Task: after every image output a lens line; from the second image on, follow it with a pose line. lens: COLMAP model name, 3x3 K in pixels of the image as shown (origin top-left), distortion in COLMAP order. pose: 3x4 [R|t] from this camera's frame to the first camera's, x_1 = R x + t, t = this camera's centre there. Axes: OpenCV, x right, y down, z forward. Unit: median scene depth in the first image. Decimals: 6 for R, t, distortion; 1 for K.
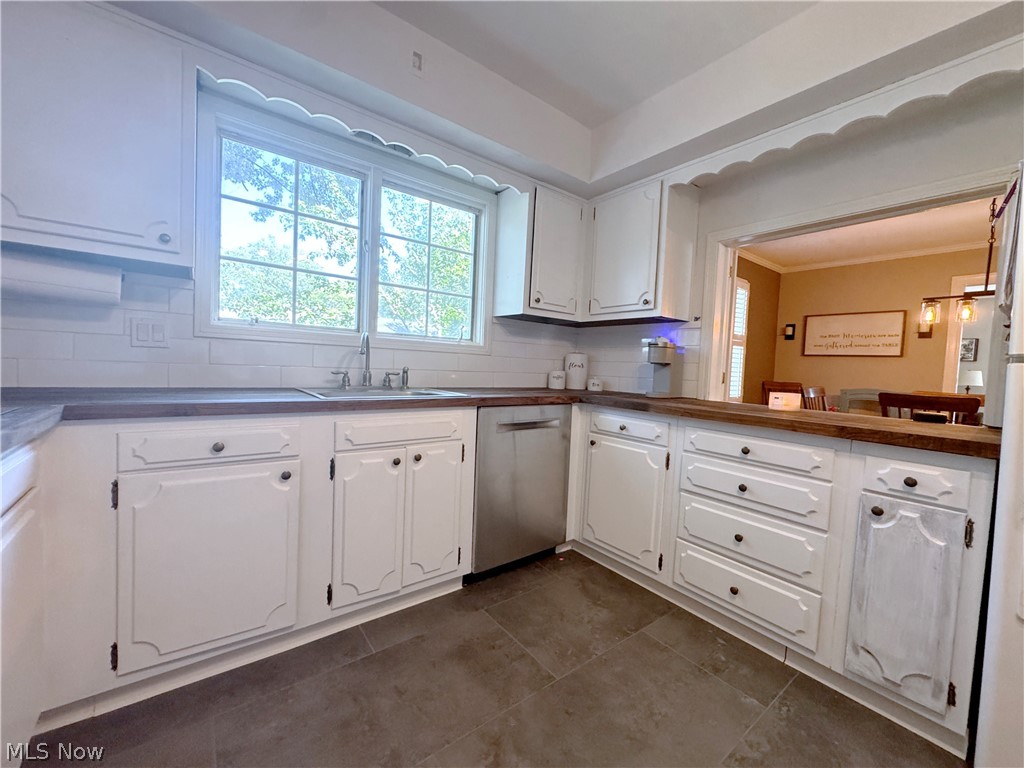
lens RADIAL K [[409.5, 0, 511.4], [0, 409.5, 382.4], [0, 0, 1]] dist [-0.002981, 0.000802]
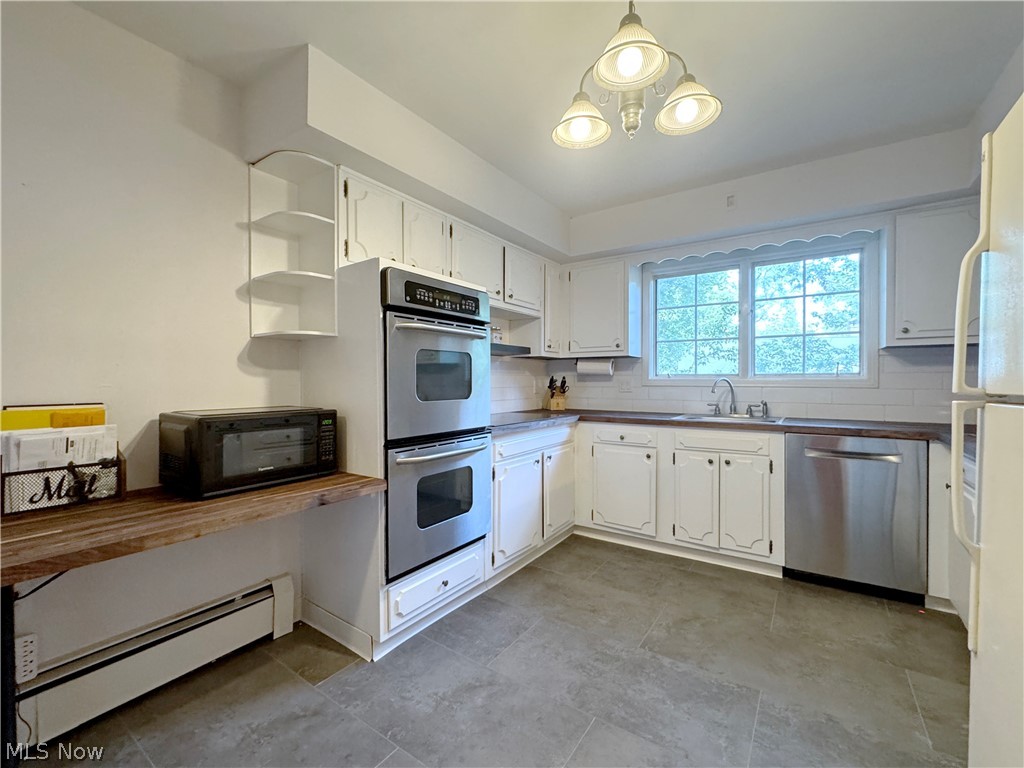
lens RADIAL K [[436.3, 0, 513.0], [0, 436.3, 384.2], [0, 0, 1]] dist [-0.000267, 0.000116]
pose [[0.309172, -0.037894, -0.950251, 0.923190], [-0.026503, 0.998474, -0.048440, -0.001974], [0.950637, 0.040161, 0.307696, -0.217253]]
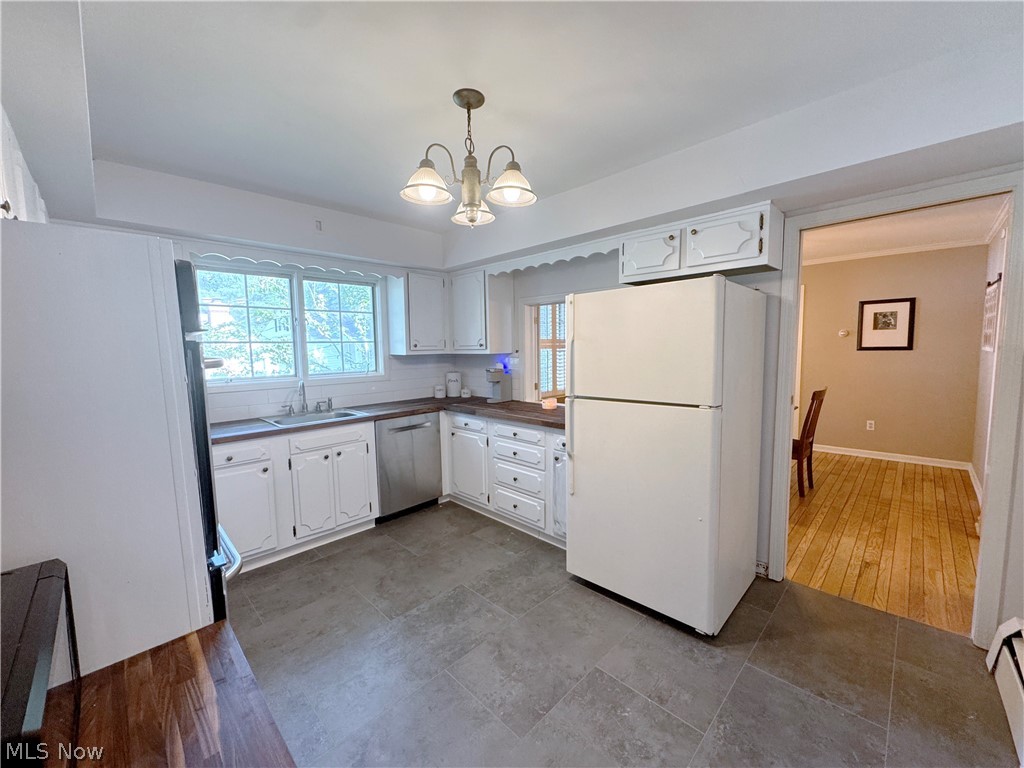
lens RADIAL K [[409.5, 0, 510.9], [0, 409.5, 383.7], [0, 0, 1]] dist [-0.002981, 0.000802]
pose [[0.989293, -0.072118, 0.126882, 0.268659], [0.065777, 0.996400, 0.053481, -0.144188], [-0.130282, -0.044563, 0.990475, -0.741479]]
